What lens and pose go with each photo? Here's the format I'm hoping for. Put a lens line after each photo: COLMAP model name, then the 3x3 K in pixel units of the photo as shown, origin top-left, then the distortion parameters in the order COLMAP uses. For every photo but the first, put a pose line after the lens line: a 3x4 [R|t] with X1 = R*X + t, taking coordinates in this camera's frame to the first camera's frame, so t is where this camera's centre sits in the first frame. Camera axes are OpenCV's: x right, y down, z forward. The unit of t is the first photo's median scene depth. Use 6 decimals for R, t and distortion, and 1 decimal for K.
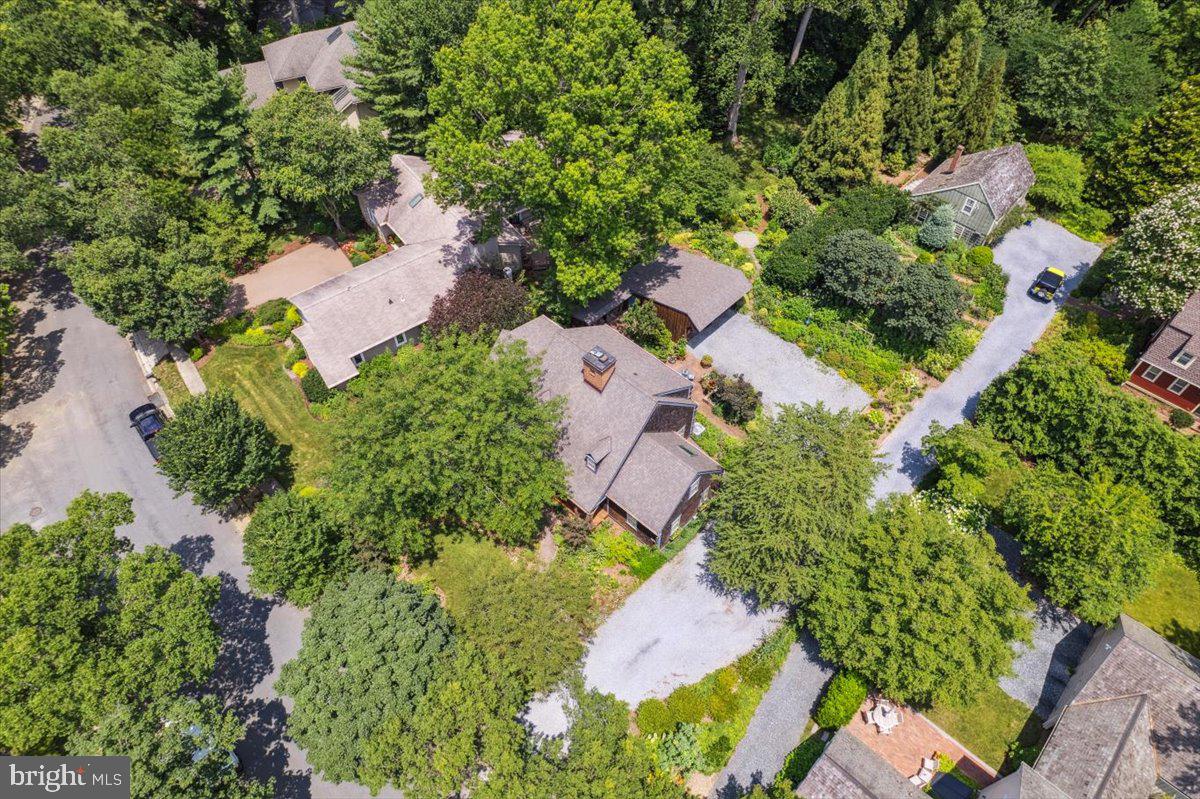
lens RADIAL K [[763.4, 0, 600.0], [0, 763.4, 399.5], [0, 0, 1]] dist [-0.055392, -0.001355]
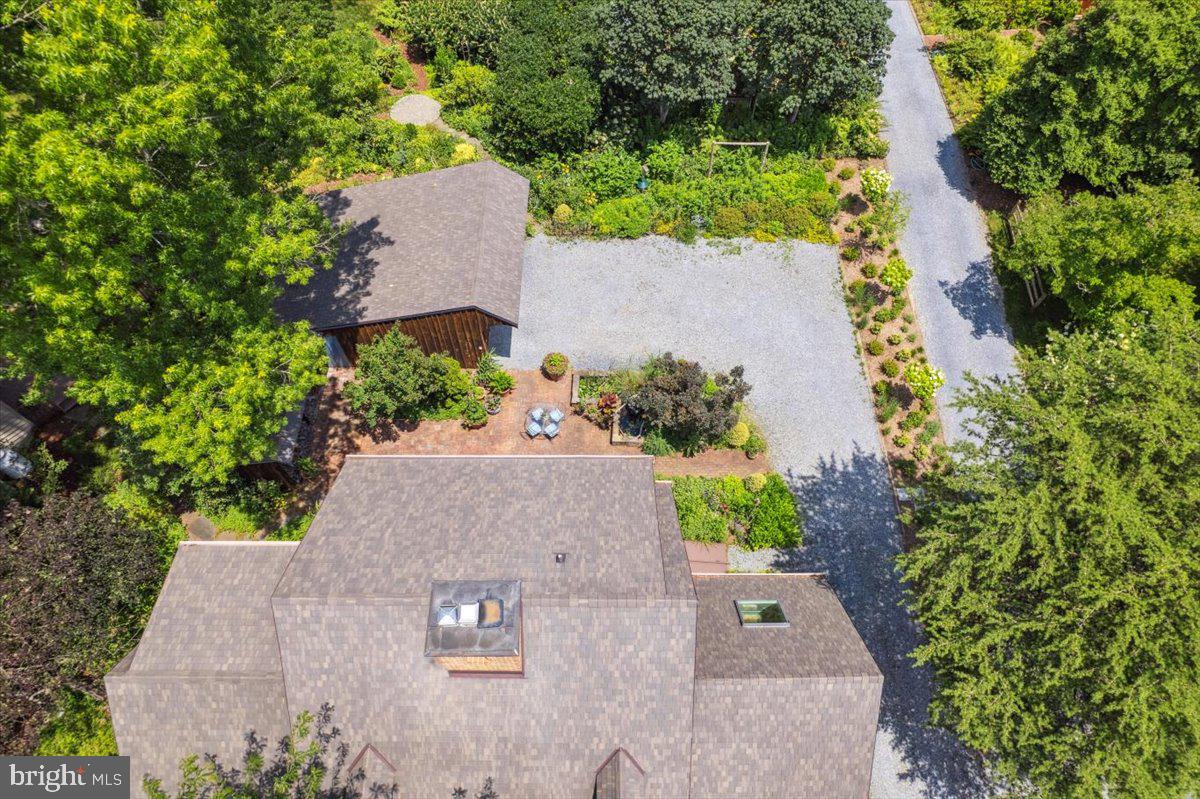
lens RADIAL K [[774.6, 0, 600.7], [0, 774.6, 405.5], [0, 0, 1]] dist [-0.084729, 0.079174]
pose [[0.726131, -0.598013, 0.339284, -0.013677], [0.538350, 0.801460, 0.260464, -0.129842], [-0.427684, -0.006477, 0.903905, 0.525173]]
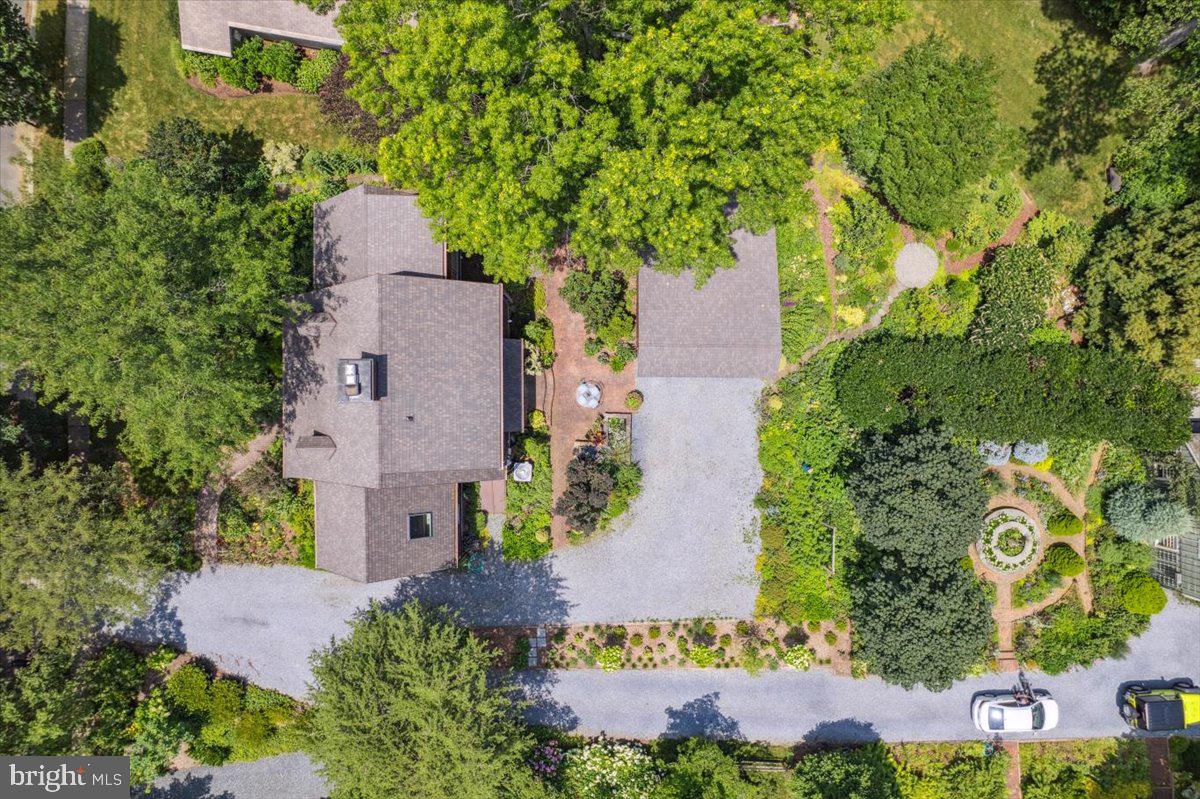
lens RADIAL K [[774.6, 0, 600.7], [0, 774.6, 405.5], [0, 0, 1]] dist [-0.084729, 0.079174]
pose [[0.690259, 0.723560, -0.001858, 0.116083], [-0.569395, 0.544770, 0.615642, -0.413645], [0.446466, -0.423894, 0.788024, 0.431396]]
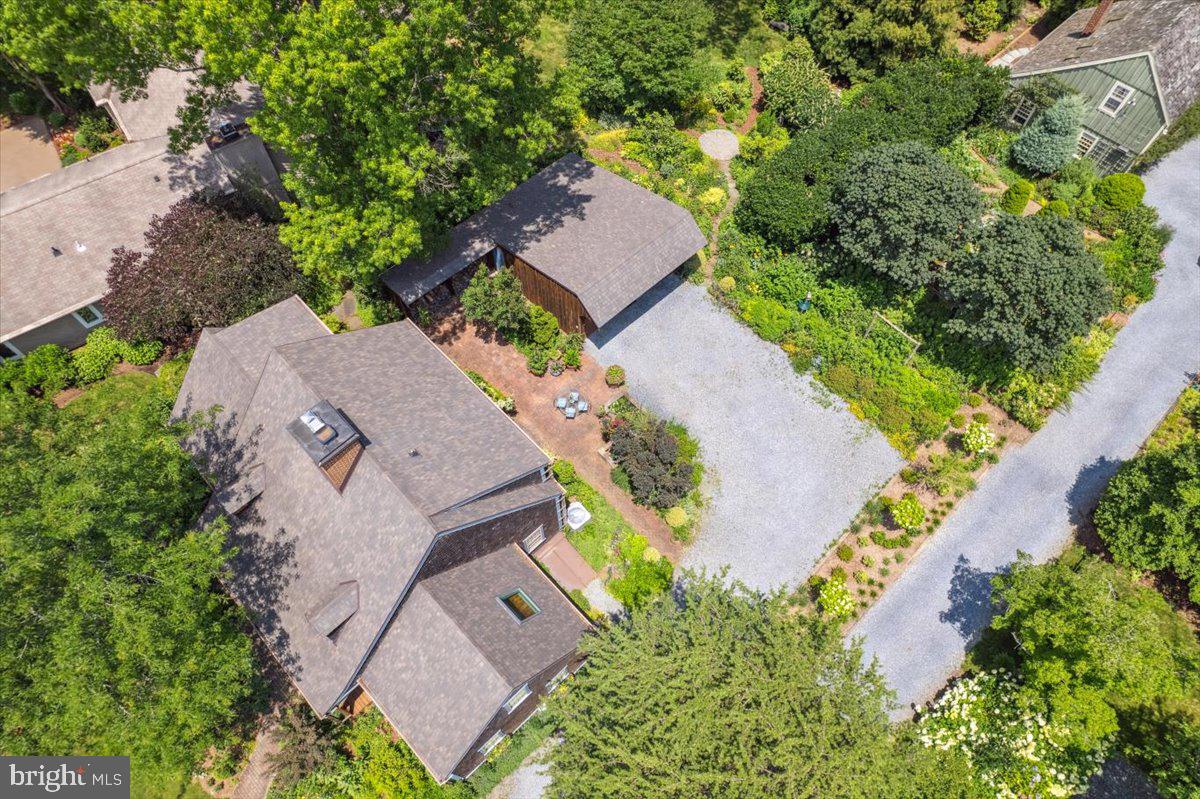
lens RADIAL K [[774.6, 0, 600.7], [0, 774.6, 405.5], [0, 0, 1]] dist [-0.084729, 0.079174]
pose [[0.998829, 0.042097, -0.023849, 0.134681], [-0.037628, 0.985731, 0.164069, -0.114231], [0.030415, -0.162979, 0.986161, 0.406320]]
